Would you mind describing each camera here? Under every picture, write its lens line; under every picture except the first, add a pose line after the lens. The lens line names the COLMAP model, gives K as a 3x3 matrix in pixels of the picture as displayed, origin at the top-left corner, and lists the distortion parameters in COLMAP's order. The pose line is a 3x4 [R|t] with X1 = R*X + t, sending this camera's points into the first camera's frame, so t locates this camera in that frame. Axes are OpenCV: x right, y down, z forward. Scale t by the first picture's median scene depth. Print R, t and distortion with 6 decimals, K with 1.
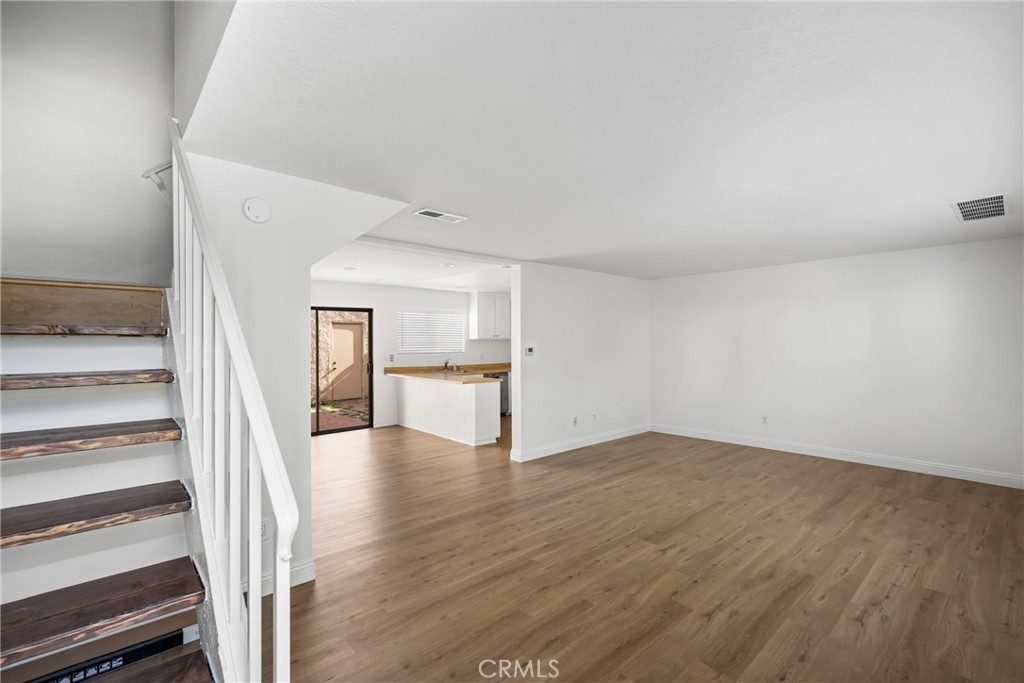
lens RADIAL K [[449.8, 0, 520.5], [0, 449.8, 340.9], [0, 0, 1]] dist [0.002878, -0.000421]
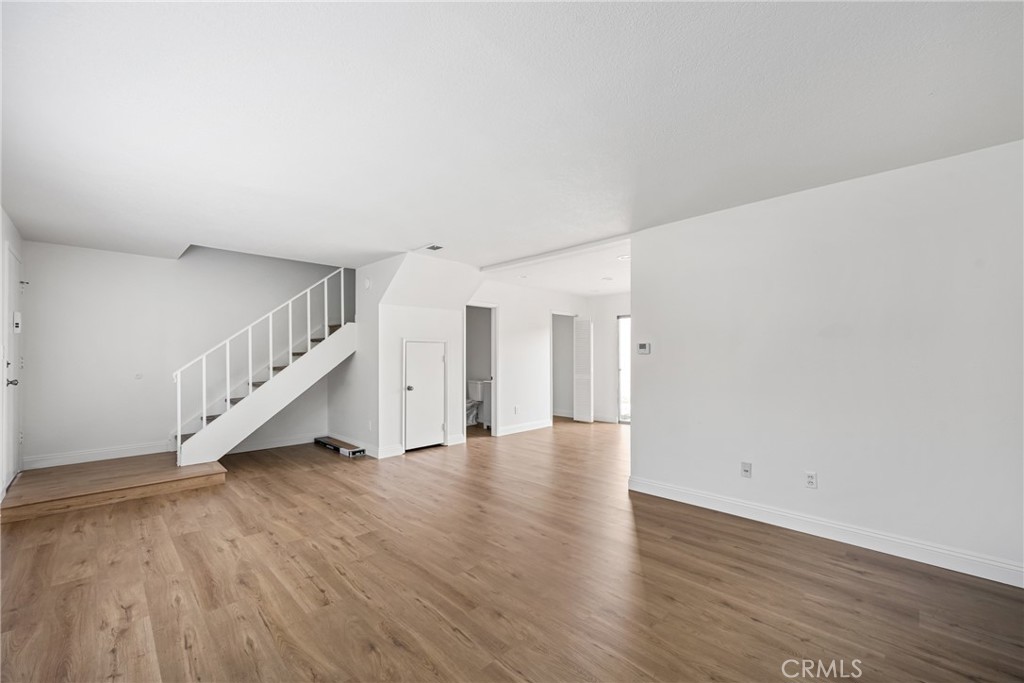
lens RADIAL K [[419.7, 0, 512.7], [0, 419.7, 348.7], [0, 0, 1]] dist [0.001206, 0.000403]
pose [[0.038676, -0.014419, -0.999148, 1.494184], [0.007087, 0.999875, -0.014156, 0.070441], [0.999227, -0.006534, 0.038774, 1.583054]]
